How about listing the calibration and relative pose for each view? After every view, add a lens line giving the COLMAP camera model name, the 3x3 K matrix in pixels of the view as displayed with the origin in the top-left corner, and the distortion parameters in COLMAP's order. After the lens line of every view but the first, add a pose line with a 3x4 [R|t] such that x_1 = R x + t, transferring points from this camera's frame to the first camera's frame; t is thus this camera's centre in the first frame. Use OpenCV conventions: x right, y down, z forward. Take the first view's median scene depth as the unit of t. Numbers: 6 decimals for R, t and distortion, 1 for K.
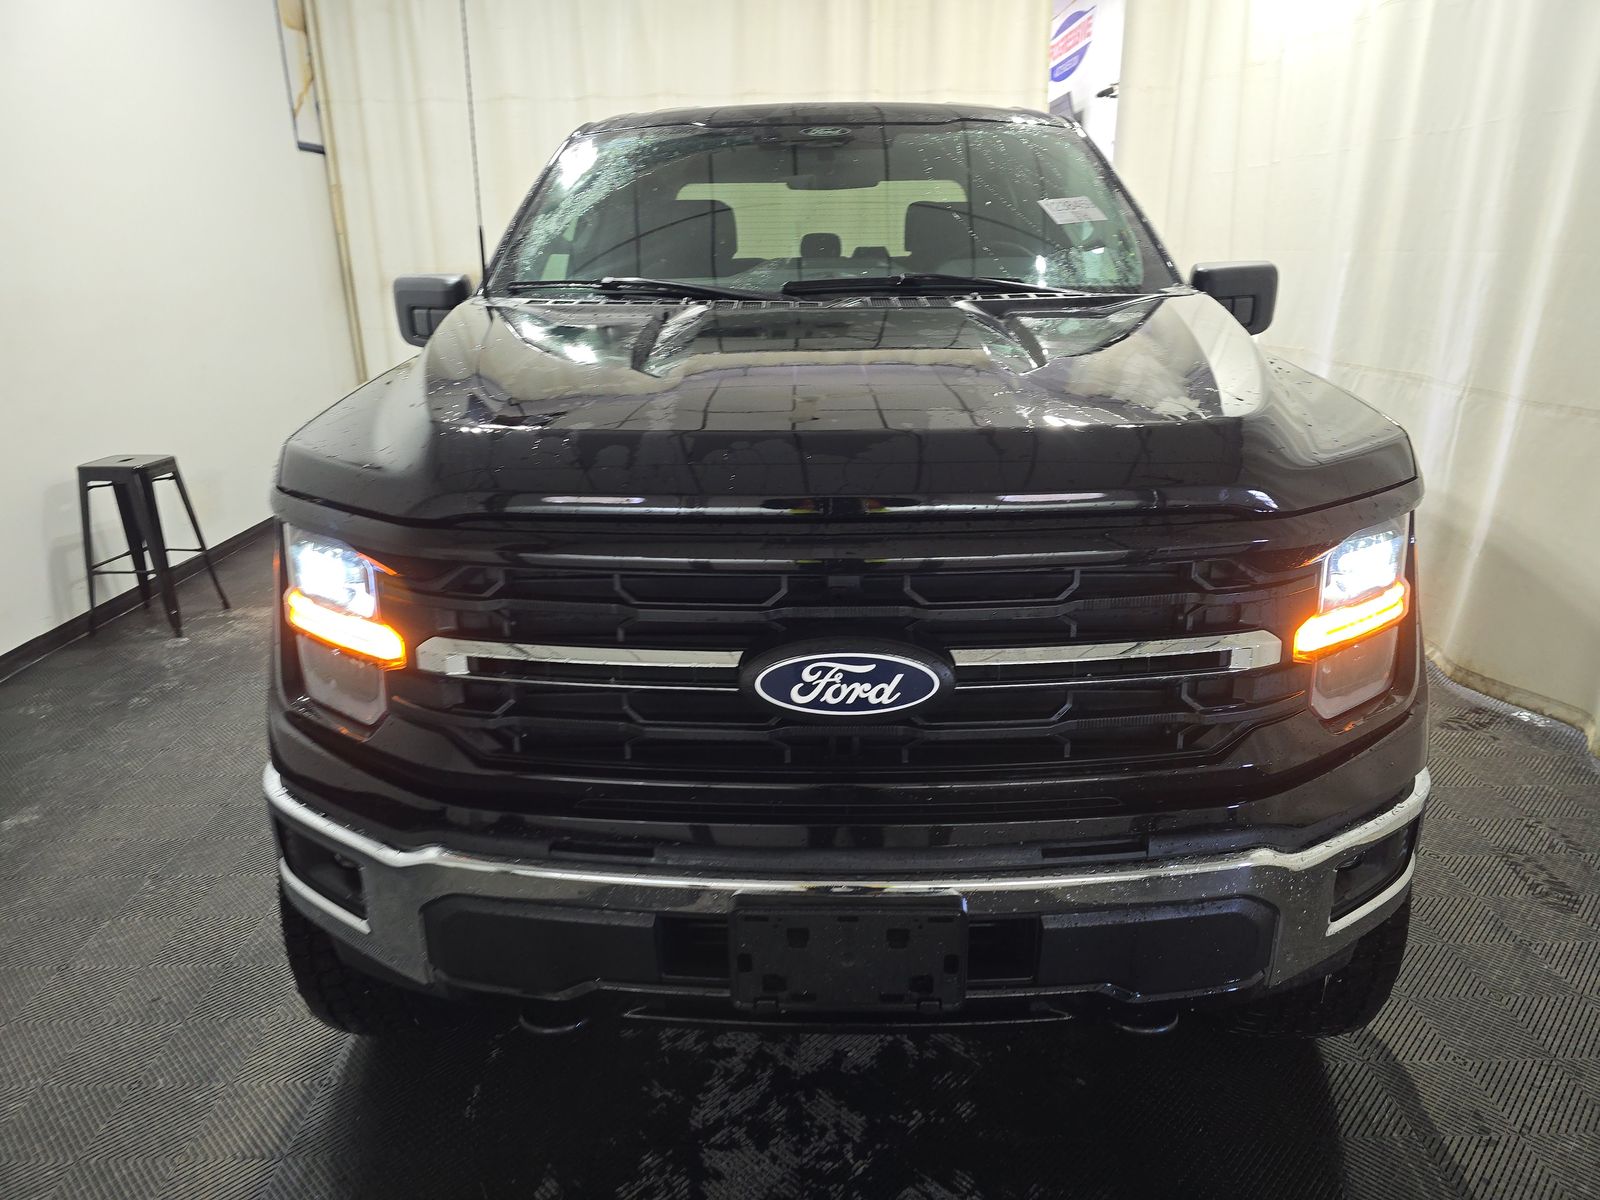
lens RADIAL K [[1052.5, 0, 800.0], [0, 1052.5, 600.0], [0, 0, 1]] dist [0.060021, -0.055205]
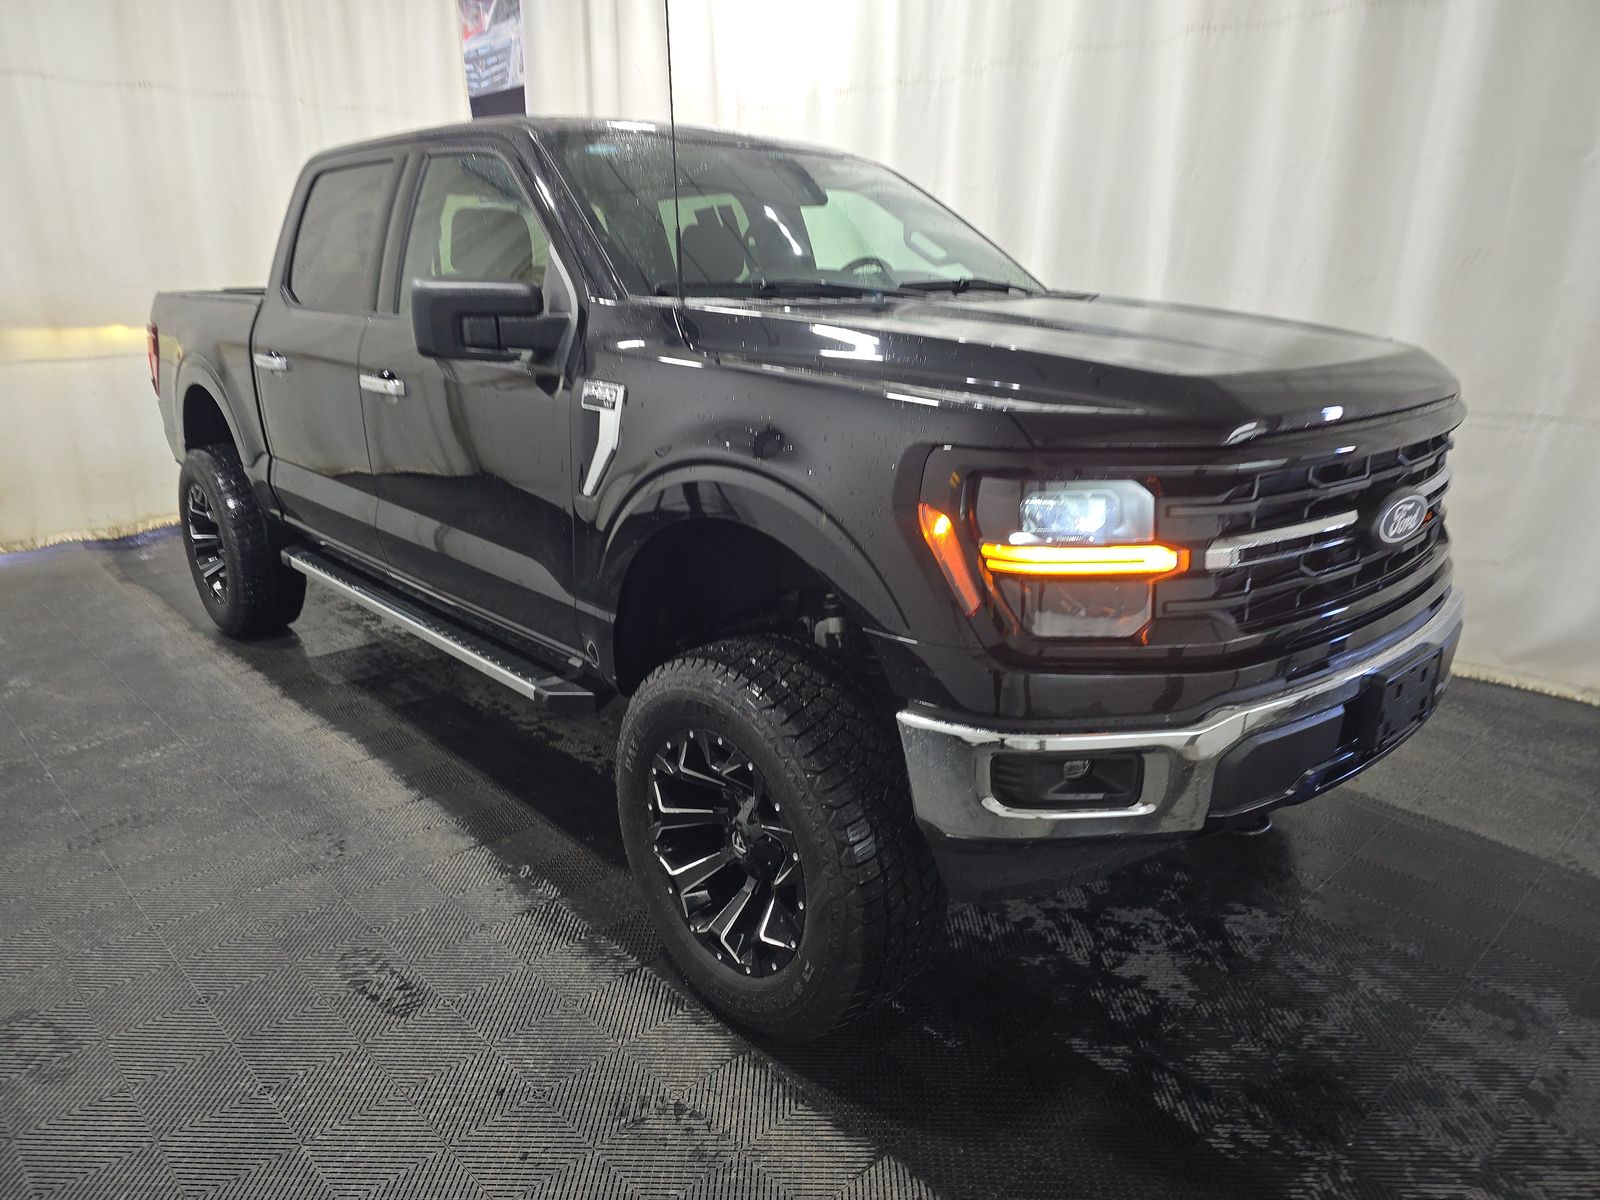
lens RADIAL K [[1052.5, 0, 800.0], [0, 1052.5, 600.0], [0, 0, 1]] dist [0.060021, -0.055205]
pose [[0.740433, -0.187796, 0.645362, -1.495546], [0.207400, 0.977156, 0.046393, -0.055889], [-0.639331, 0.099497, 0.762467, 0.337699]]
